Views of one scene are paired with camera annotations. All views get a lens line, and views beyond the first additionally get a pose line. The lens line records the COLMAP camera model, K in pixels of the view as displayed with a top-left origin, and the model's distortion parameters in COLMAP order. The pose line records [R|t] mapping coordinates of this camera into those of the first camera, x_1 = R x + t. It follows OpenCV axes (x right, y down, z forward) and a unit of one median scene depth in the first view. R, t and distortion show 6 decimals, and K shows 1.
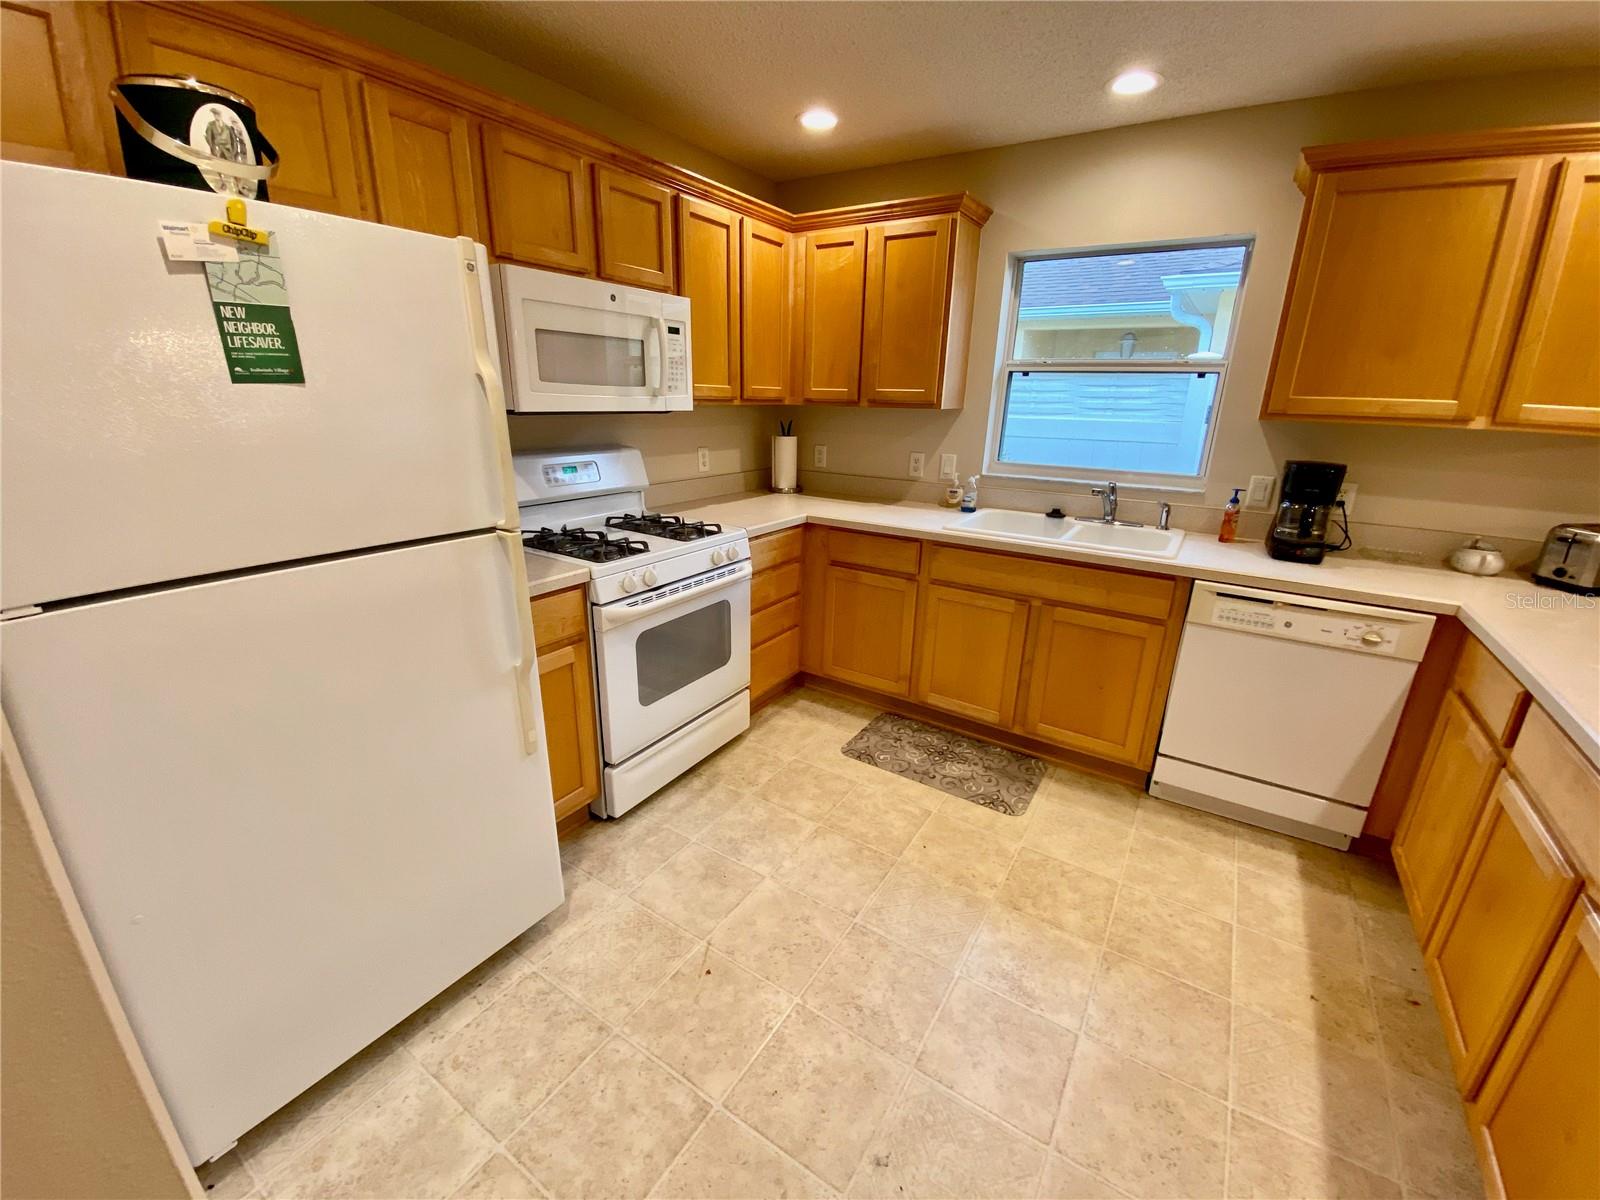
lens RADIAL K [[645.9, 0, 800.0], [0, 645.9, 600.0], [0, 0, 1]] dist [0.063207, -0.042354]
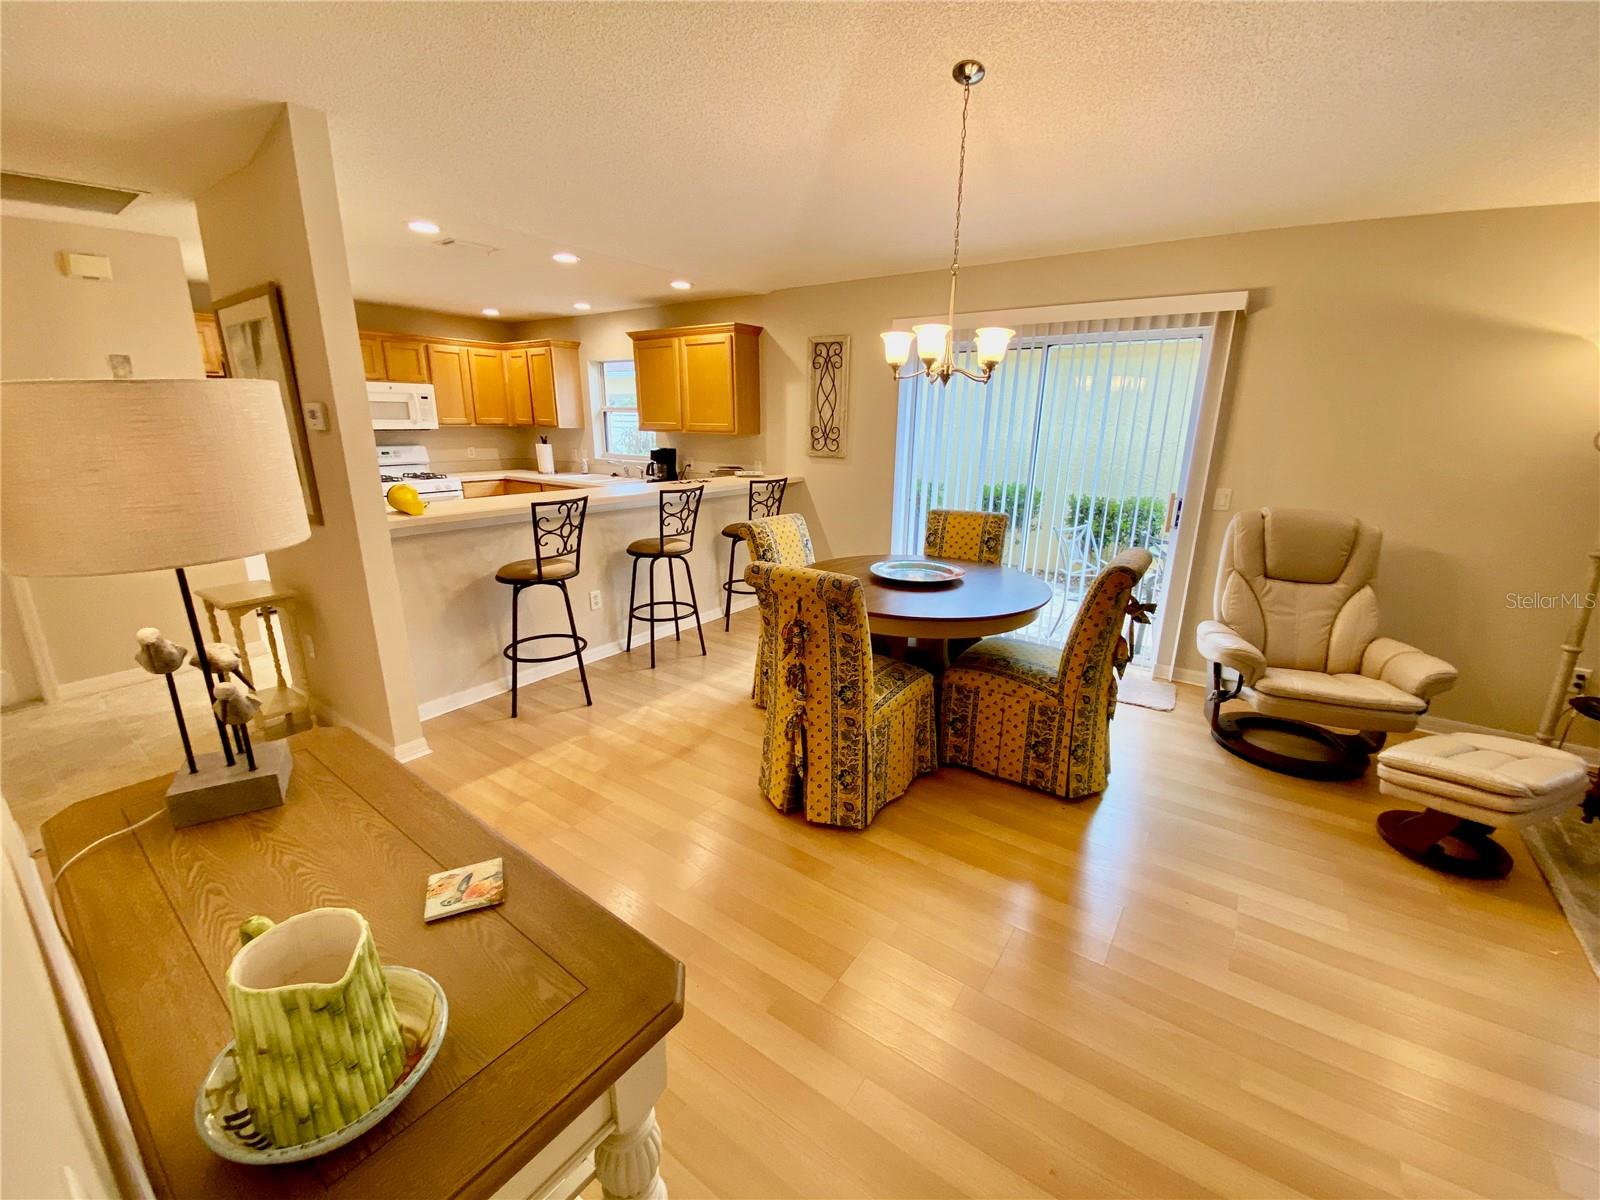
lens RADIAL K [[662.6, 0, 785.3], [0, 662.6, 599.1], [0, 0, 1]] dist [0.046417, -0.027671]
pose [[0.998071, 0.001958, -0.062052, 1.288598], [-0.004794, 0.998949, -0.045587, 0.449679], [0.061897, 0.045797, 0.997031, -1.381672]]
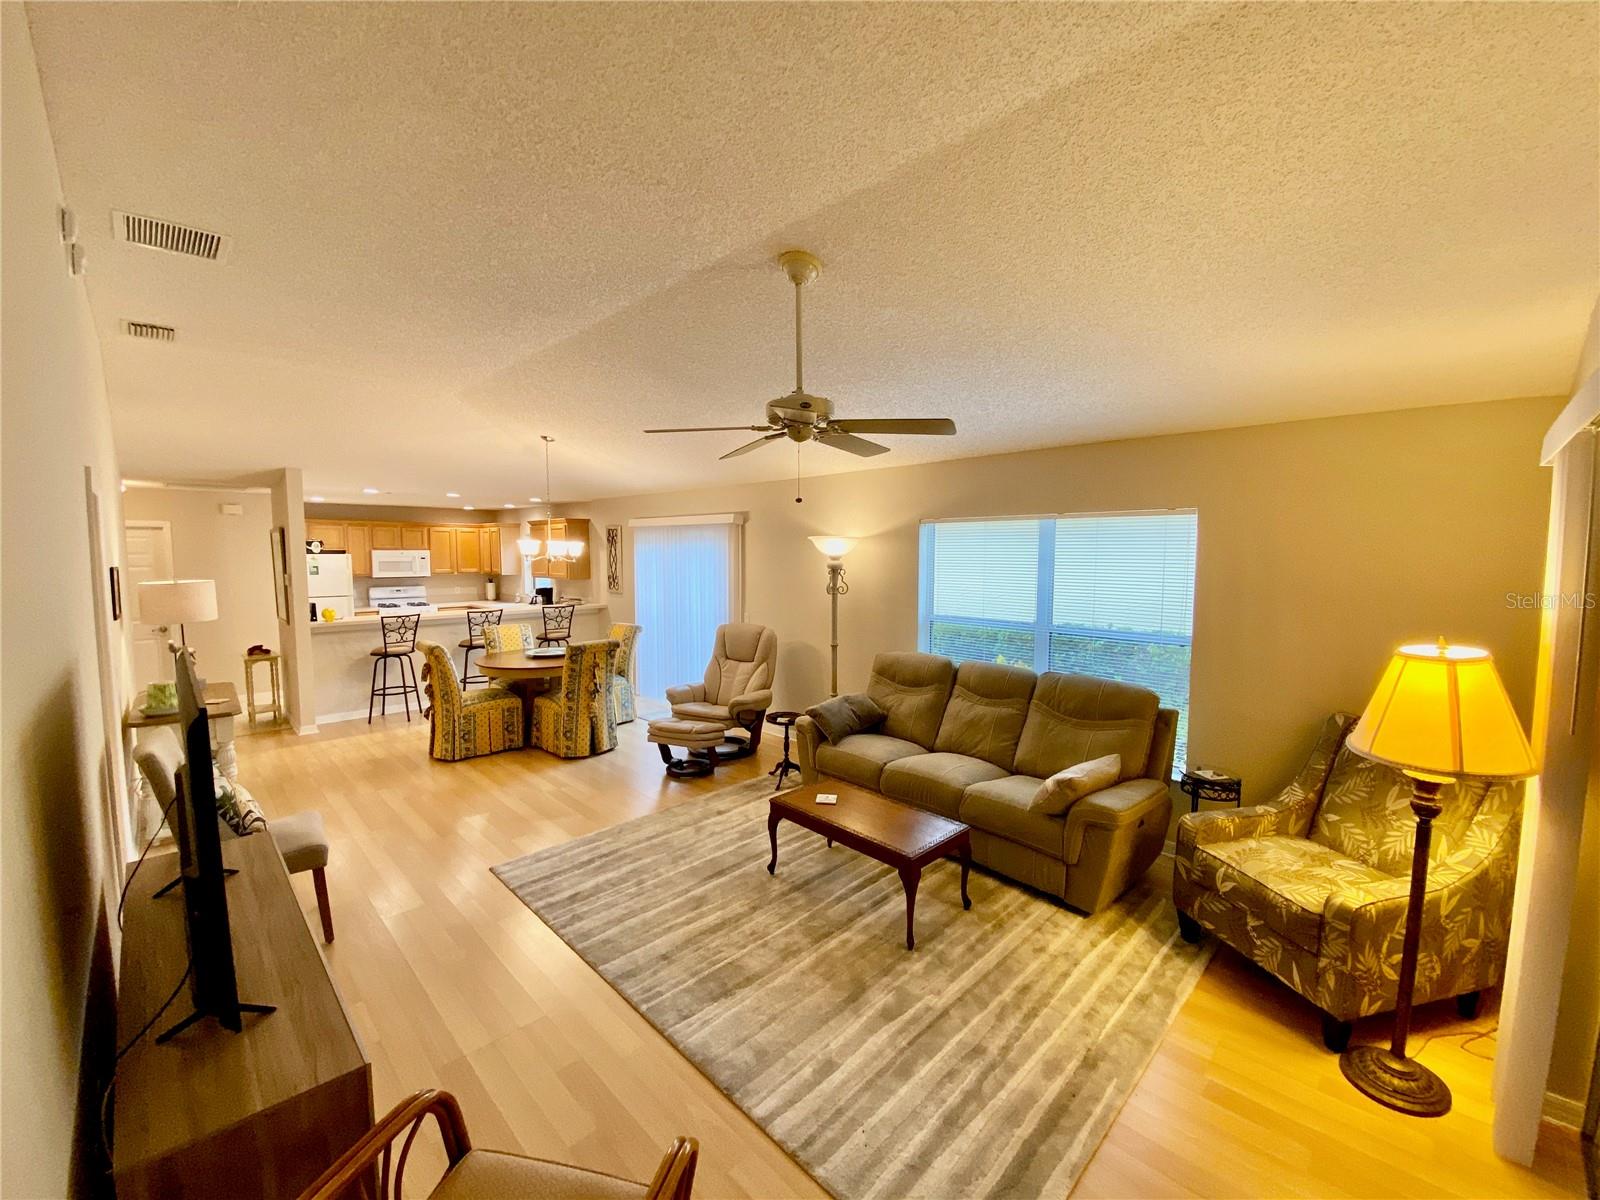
lens RADIAL K [[662.6, 0, 785.3], [0, 662.6, 599.1], [0, 0, 1]] dist [0.046417, -0.027671]
pose [[0.970780, -0.006757, -0.239875, 2.940546], [-0.050083, 0.971887, -0.230061, 0.679426], [0.234686, 0.235353, 0.943150, -2.328182]]
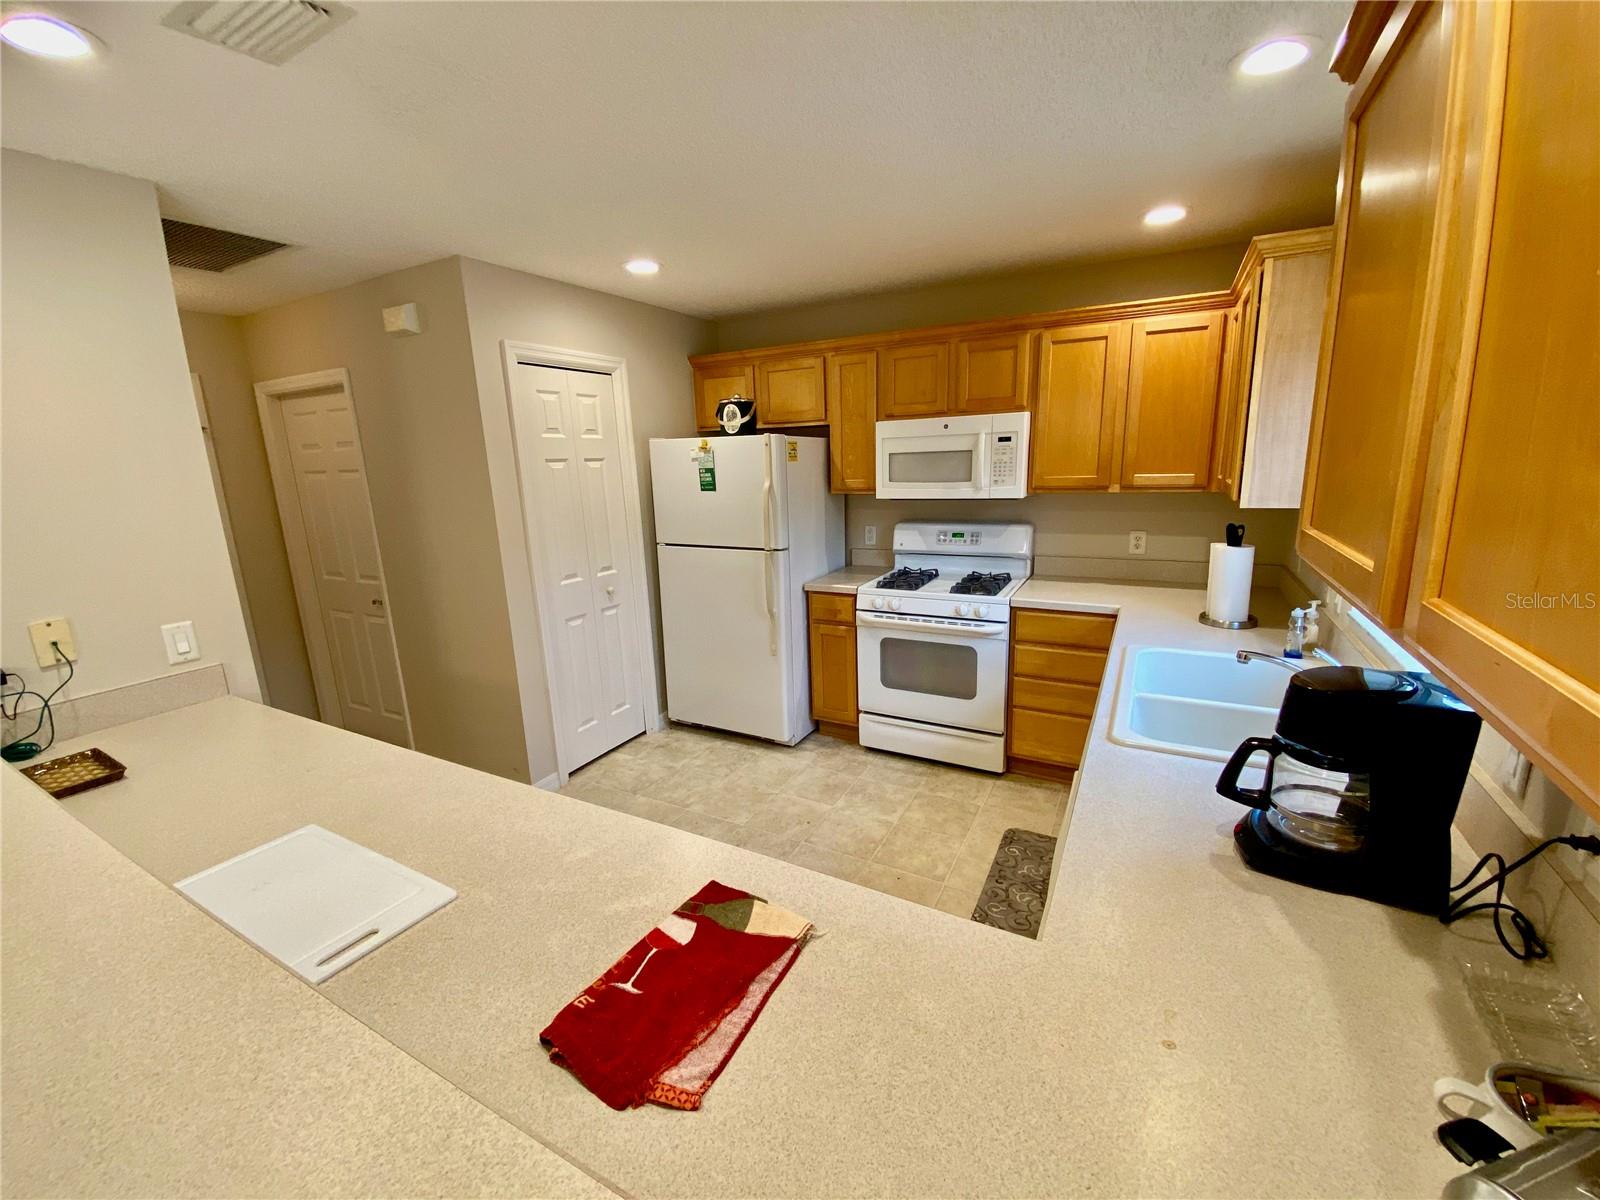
lens RADIAL K [[645.9, 0, 800.0], [0, 645.9, 600.0], [0, 0, 1]] dist [0.063207, -0.042354]
pose [[0.076532, 0.196875, -0.977437, 1.060438], [-0.271166, 0.947471, 0.169607, -0.208153], [0.959485, 0.252068, 0.125898, 0.502273]]
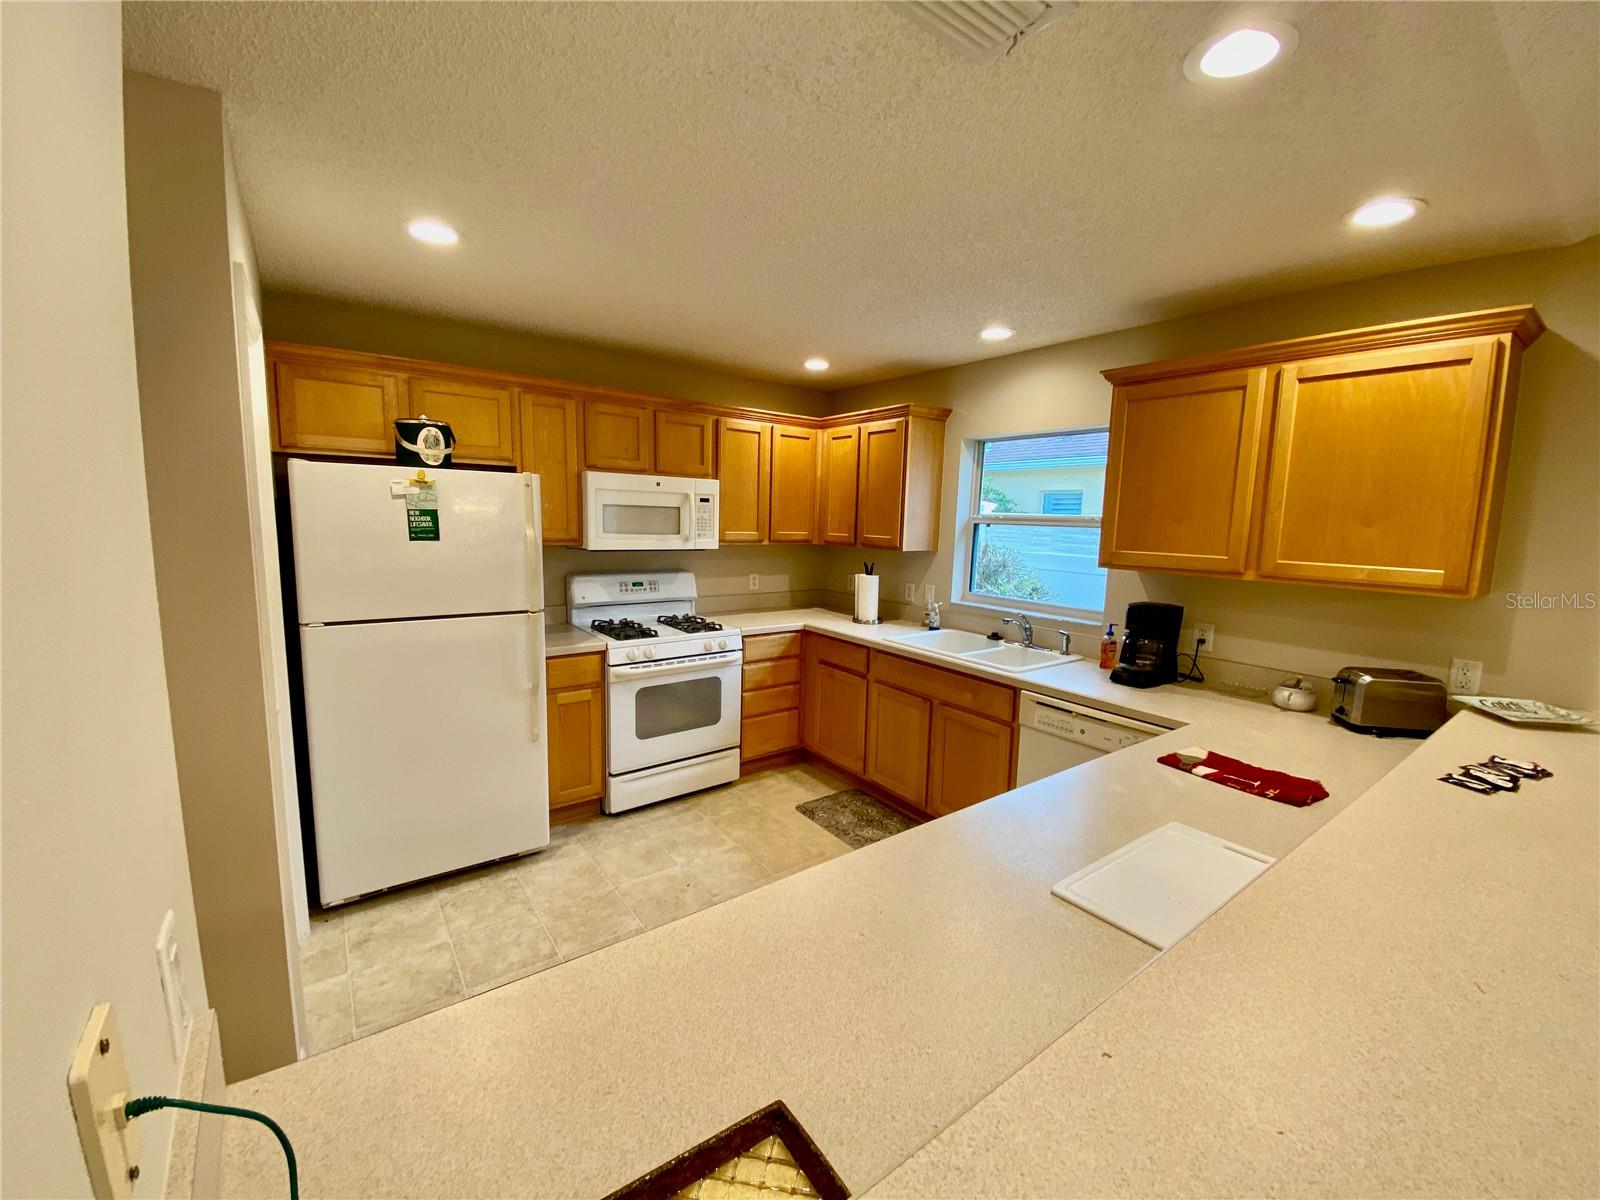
lens RADIAL K [[645.9, 0, 800.0], [0, 645.9, 600.0], [0, 0, 1]] dist [0.063207, -0.042354]
pose [[0.934102, 0.049059, -0.353619, 0.551524], [-0.114239, 0.979507, -0.165876, 0.049151], [0.338235, 0.195343, 0.920564, -0.283810]]
